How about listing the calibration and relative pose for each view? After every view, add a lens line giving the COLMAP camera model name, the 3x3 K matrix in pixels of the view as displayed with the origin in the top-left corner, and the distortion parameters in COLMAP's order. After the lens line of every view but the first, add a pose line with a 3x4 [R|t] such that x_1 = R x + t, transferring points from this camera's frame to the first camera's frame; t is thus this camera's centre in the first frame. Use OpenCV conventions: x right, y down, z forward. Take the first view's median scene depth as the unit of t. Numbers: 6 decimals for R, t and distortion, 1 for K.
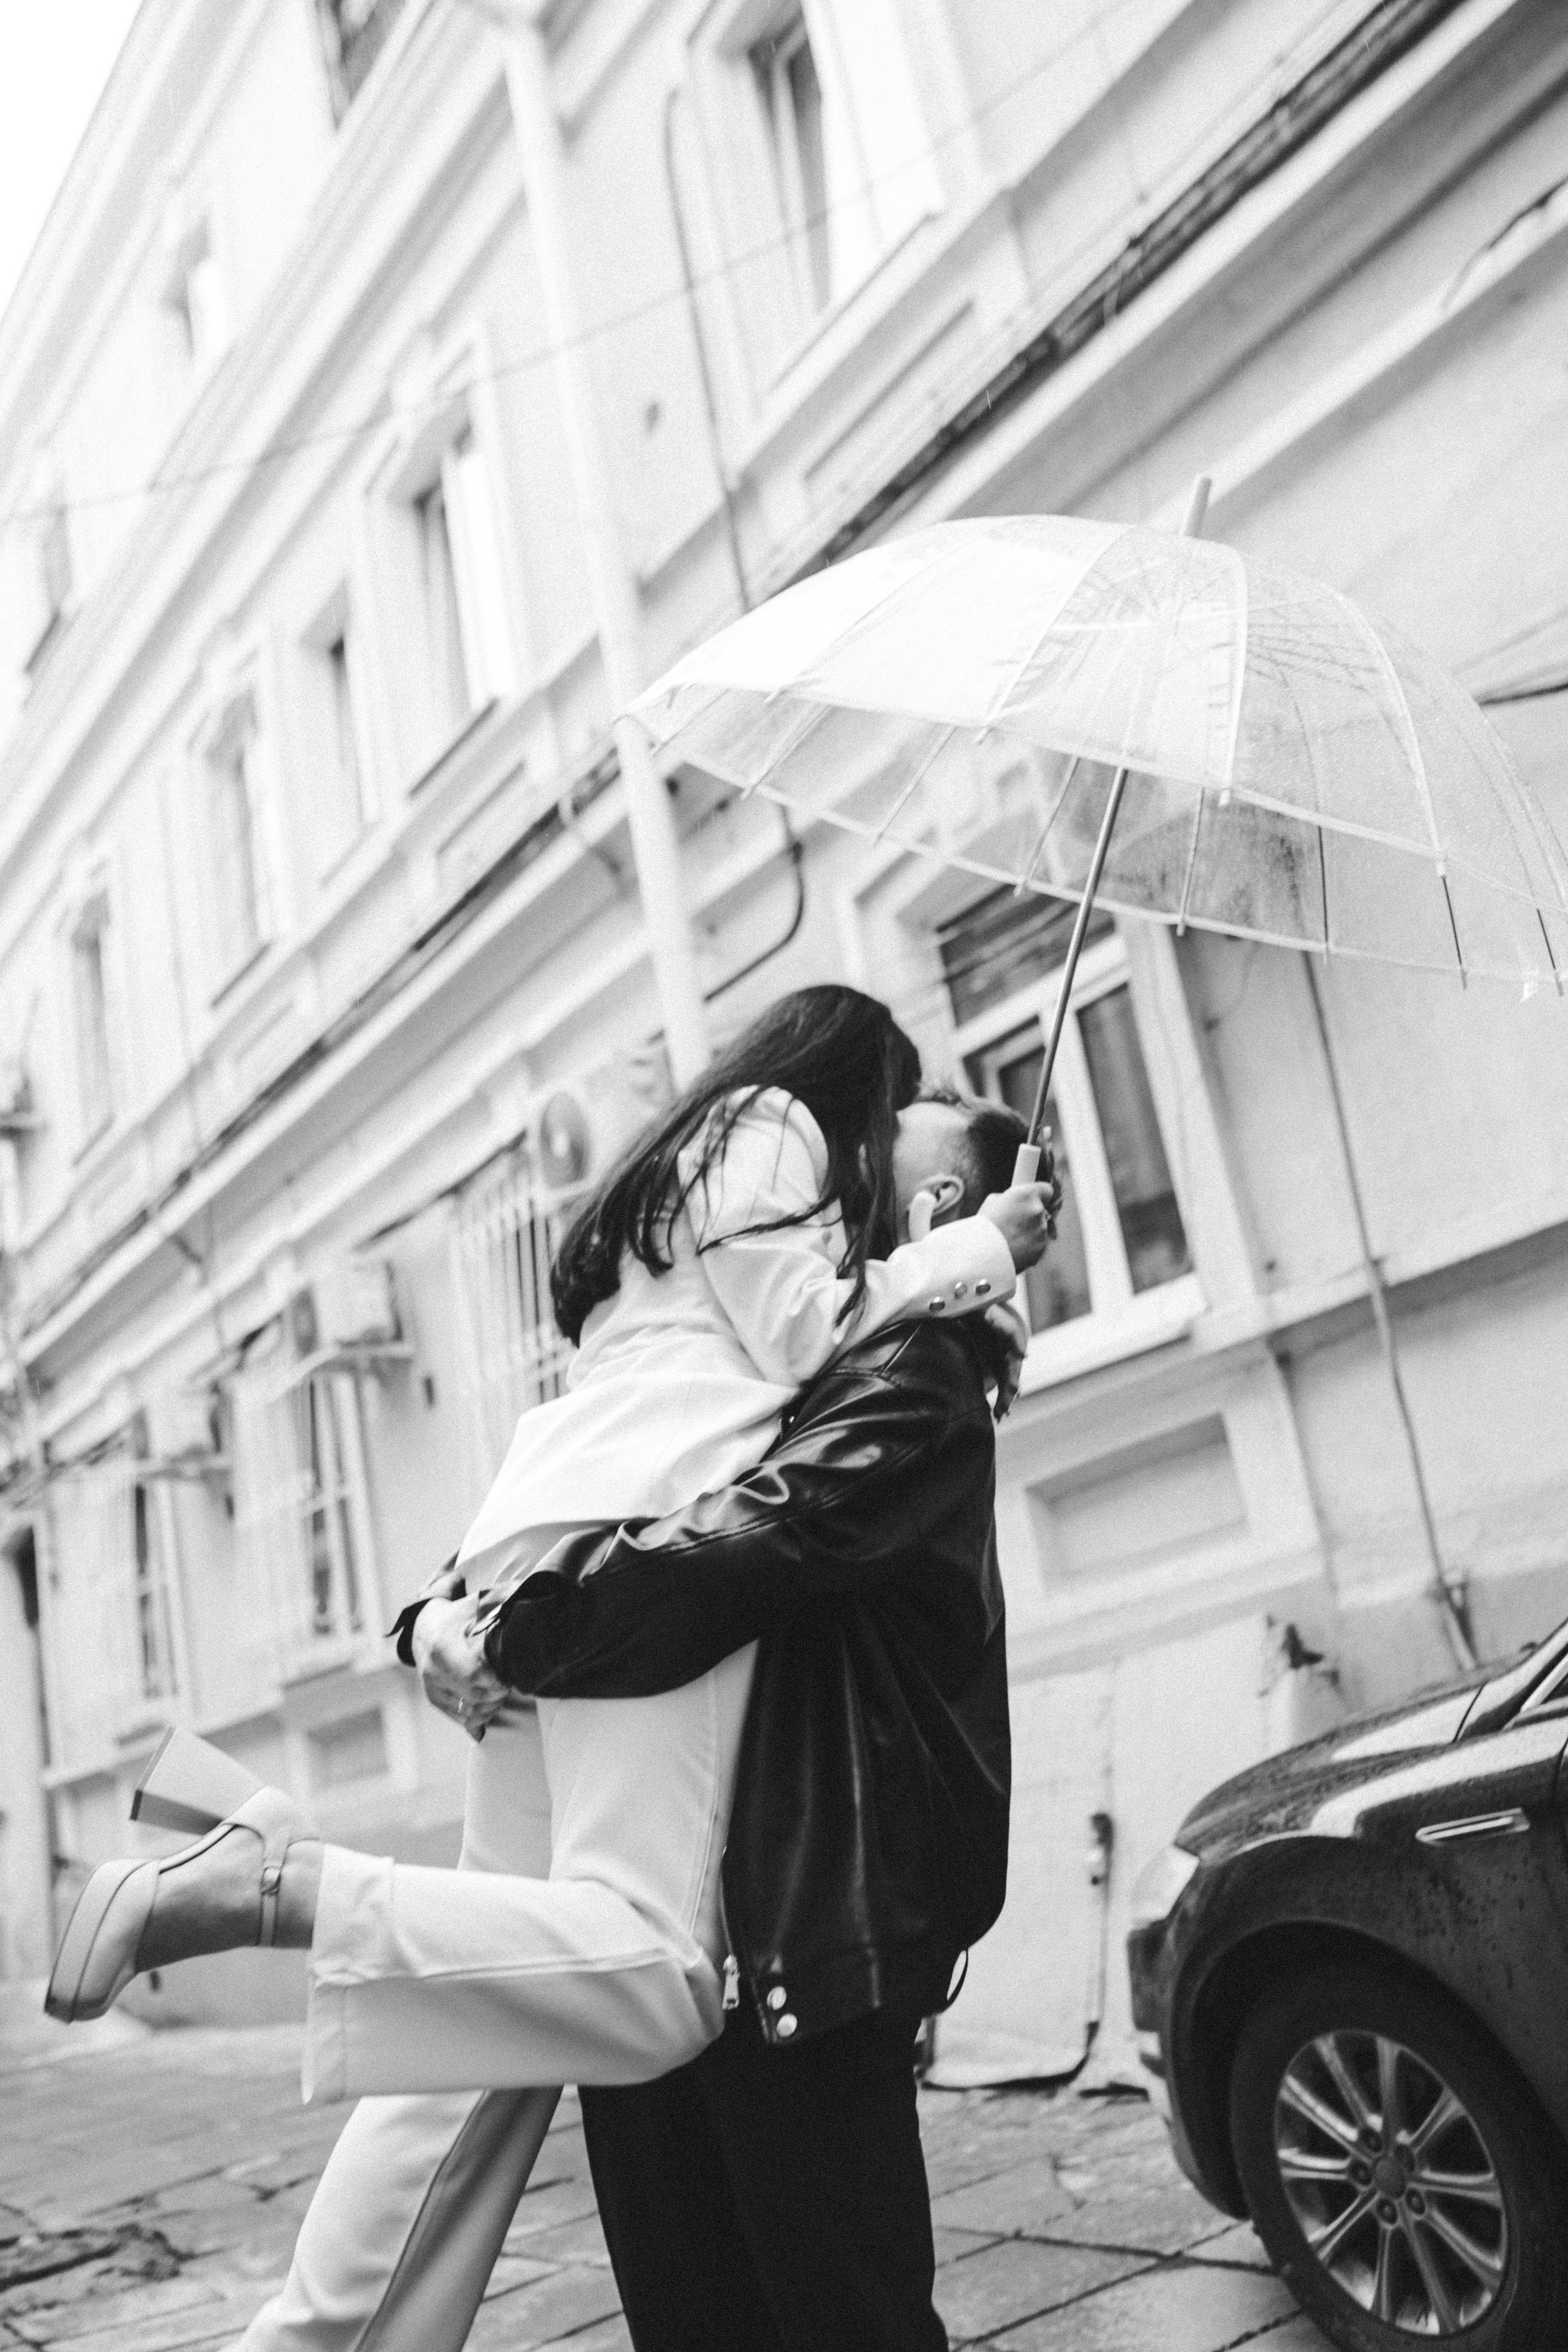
lens RADIAL K [[2206.1, 0, 776.3], [0, 2206.1, 1174.7], [0, 0, 1]] dist [-0.063090, 0.079661]
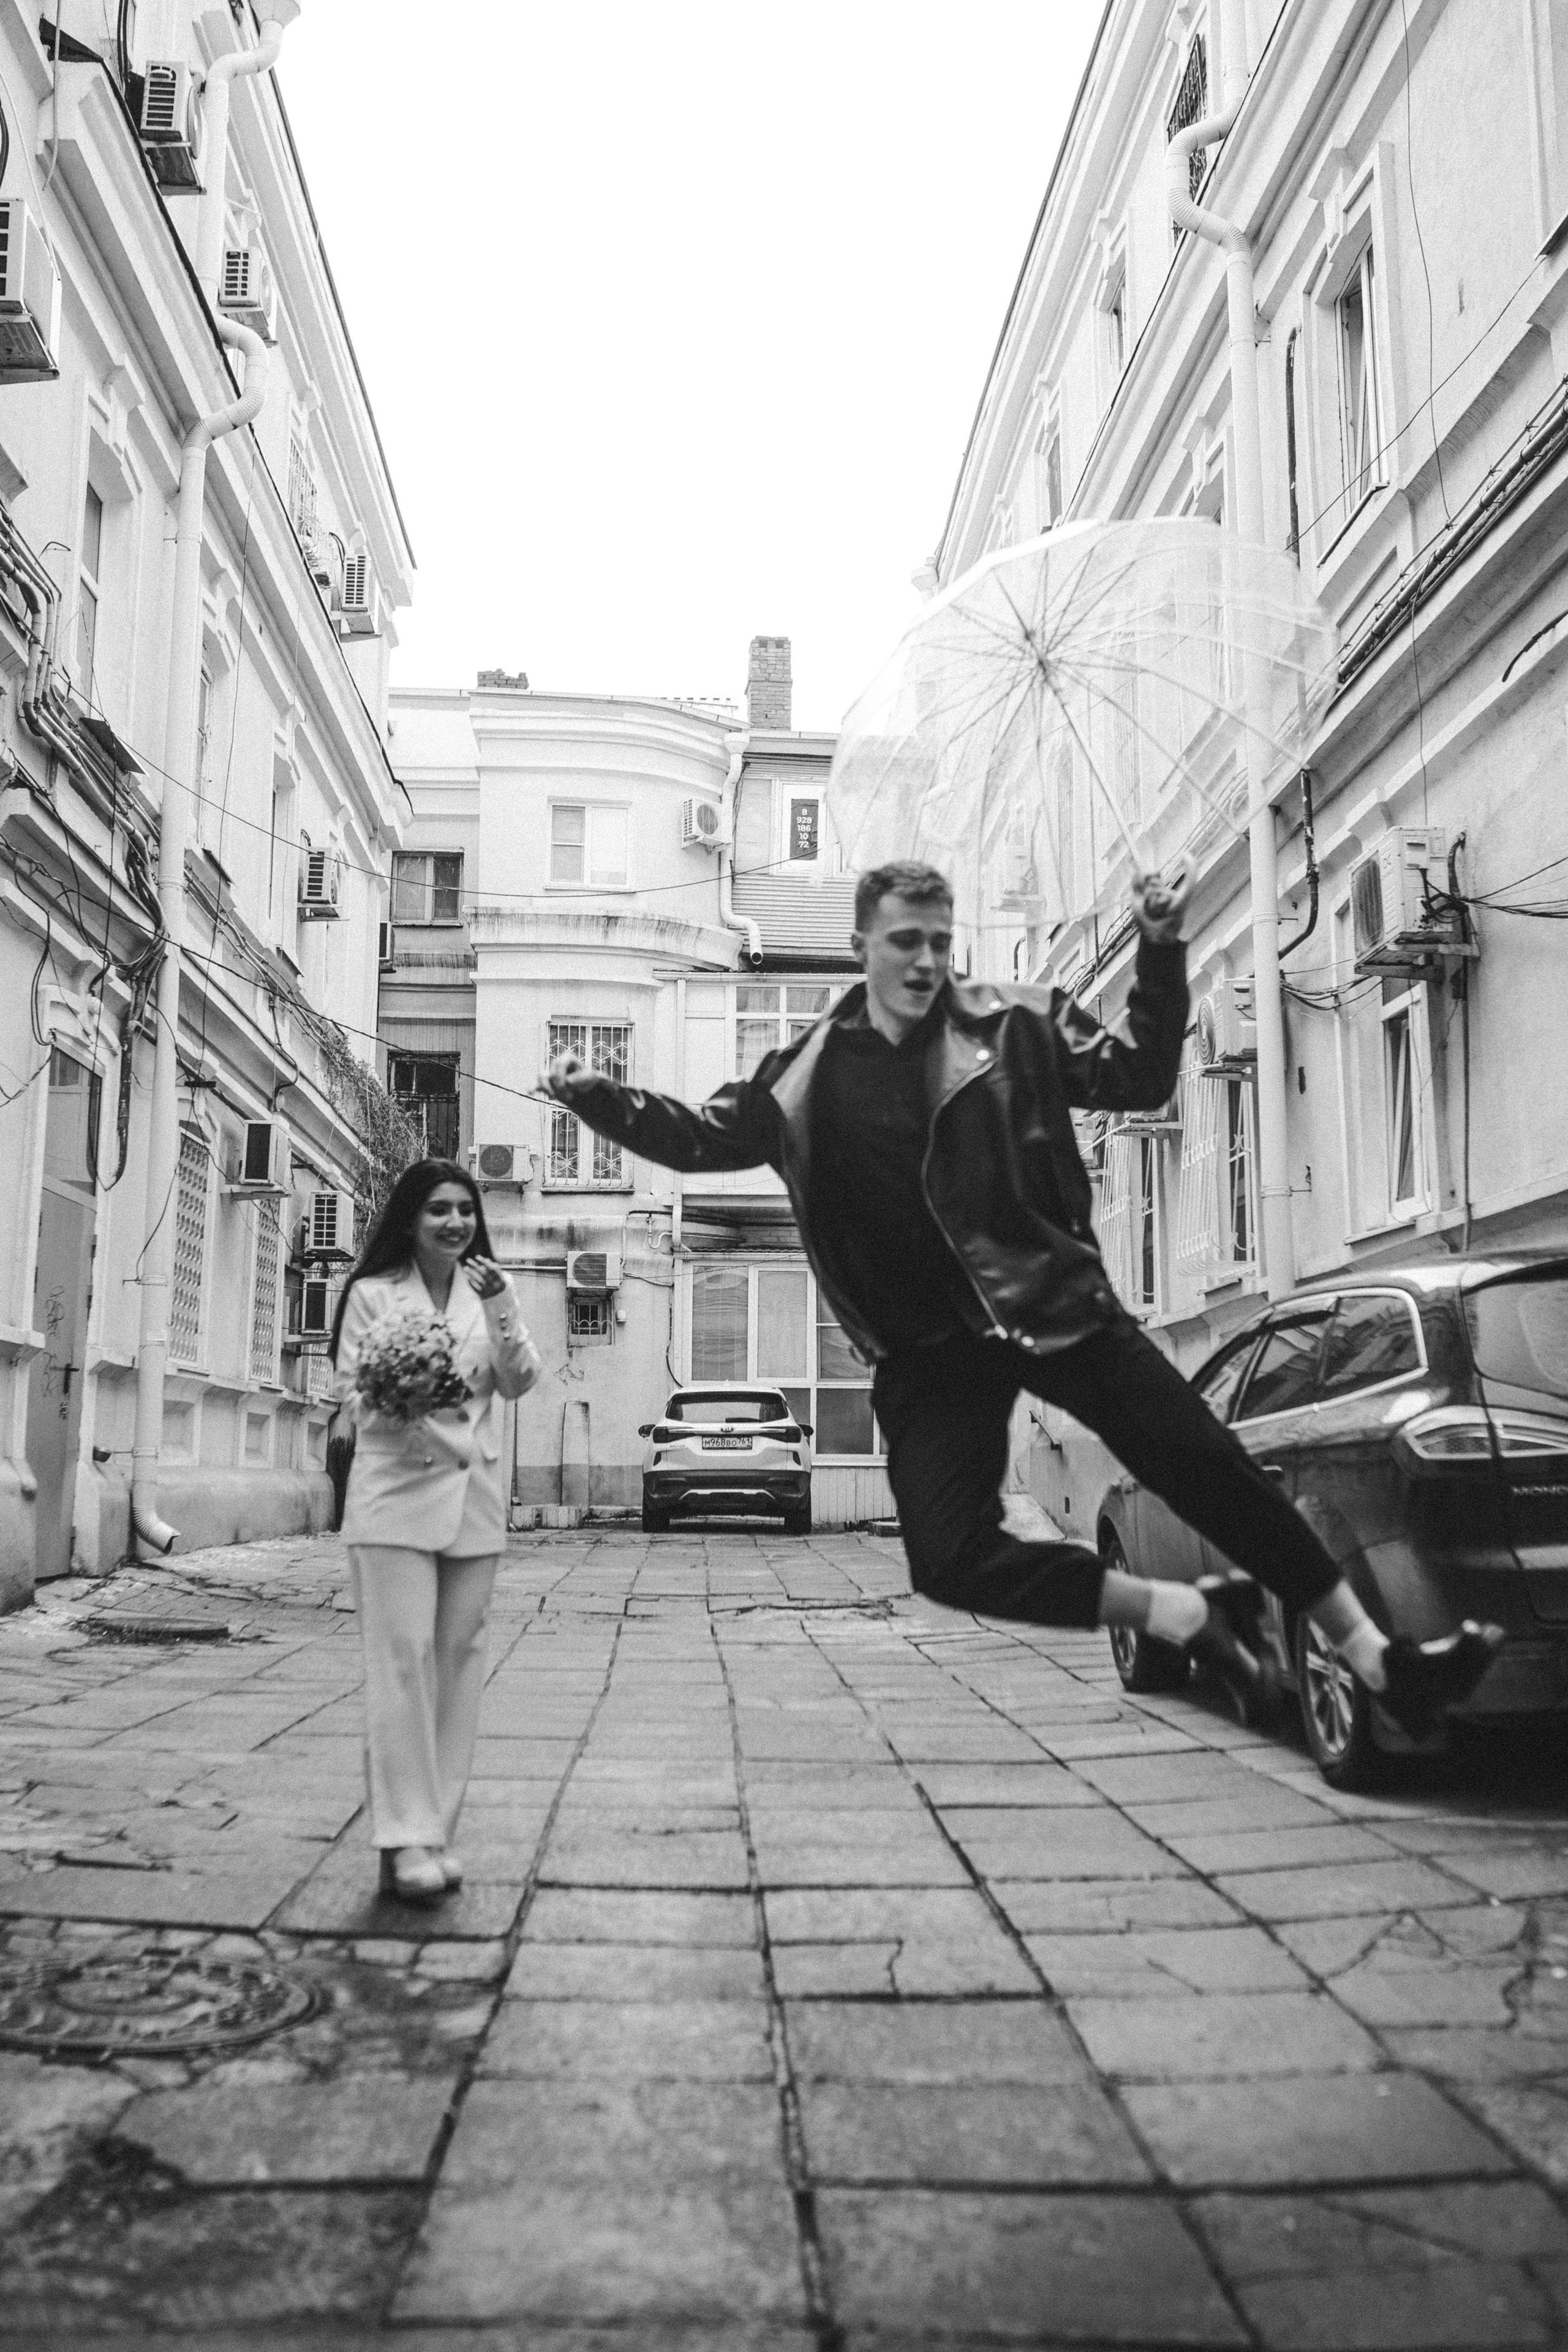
lens RADIAL K [[2206.1, 0, 776.3], [0, 2206.1, 1174.7], [0, 0, 1]] dist [-0.063090, 0.079661]
pose [[0.854283, 0.091454, -0.511700, 0.410172], [0.006604, 0.982412, 0.186607, -0.188344], [0.519766, -0.162795, 0.838654, -0.459297]]
